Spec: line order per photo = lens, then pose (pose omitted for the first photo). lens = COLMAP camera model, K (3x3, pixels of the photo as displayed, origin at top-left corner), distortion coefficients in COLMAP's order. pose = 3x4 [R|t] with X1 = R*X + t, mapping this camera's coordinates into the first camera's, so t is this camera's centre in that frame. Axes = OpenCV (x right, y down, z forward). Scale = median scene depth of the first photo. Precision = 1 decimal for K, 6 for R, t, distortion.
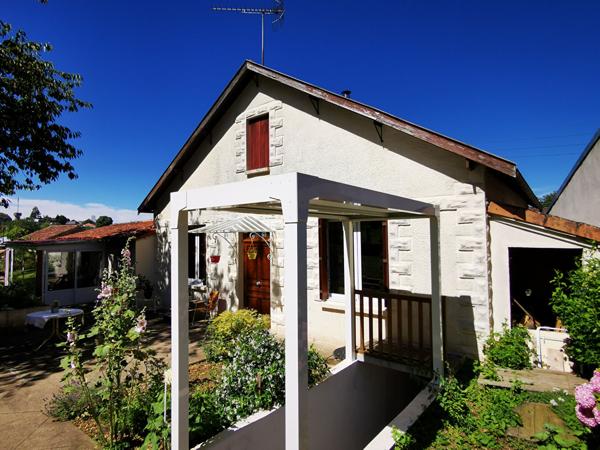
lens RADIAL K [[341.8, 0, 300.0], [0, 341.8, 225.0], [0, 0, 1]] dist [-0.005814, -0.000778]
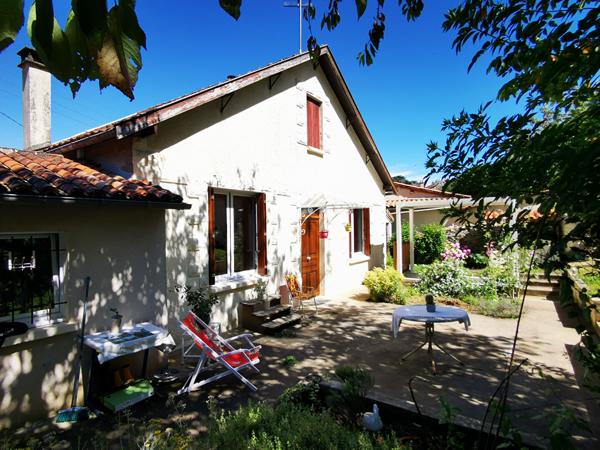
lens RADIAL K [[341.8, 0, 300.0], [0, 341.8, 225.0], [0, 0, 1]] dist [-0.005814, -0.000778]
pose [[-0.062841, 0.014105, 0.997924, -1.125408], [-0.022561, 0.999625, -0.015550, 0.084208], [-0.997768, -0.023491, -0.062500, 1.070703]]
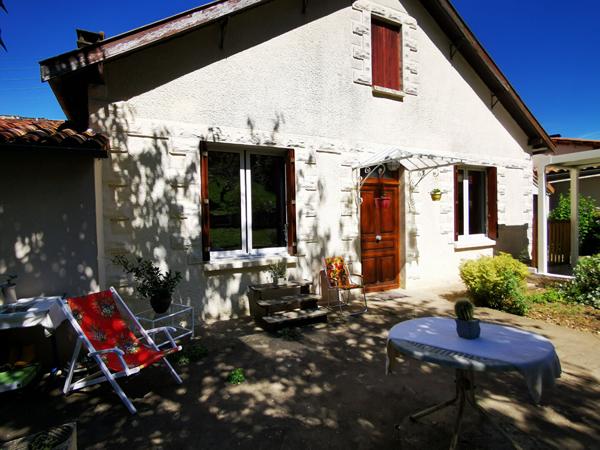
lens RADIAL K [[341.8, 0, 300.0], [0, 341.8, 225.0], [0, 0, 1]] dist [-0.005814, -0.000778]
pose [[0.389627, -0.023688, 0.920668, -0.887120], [-0.016408, 0.999332, 0.032656, 0.115301], [-0.920827, -0.027830, 0.388978, 0.846776]]
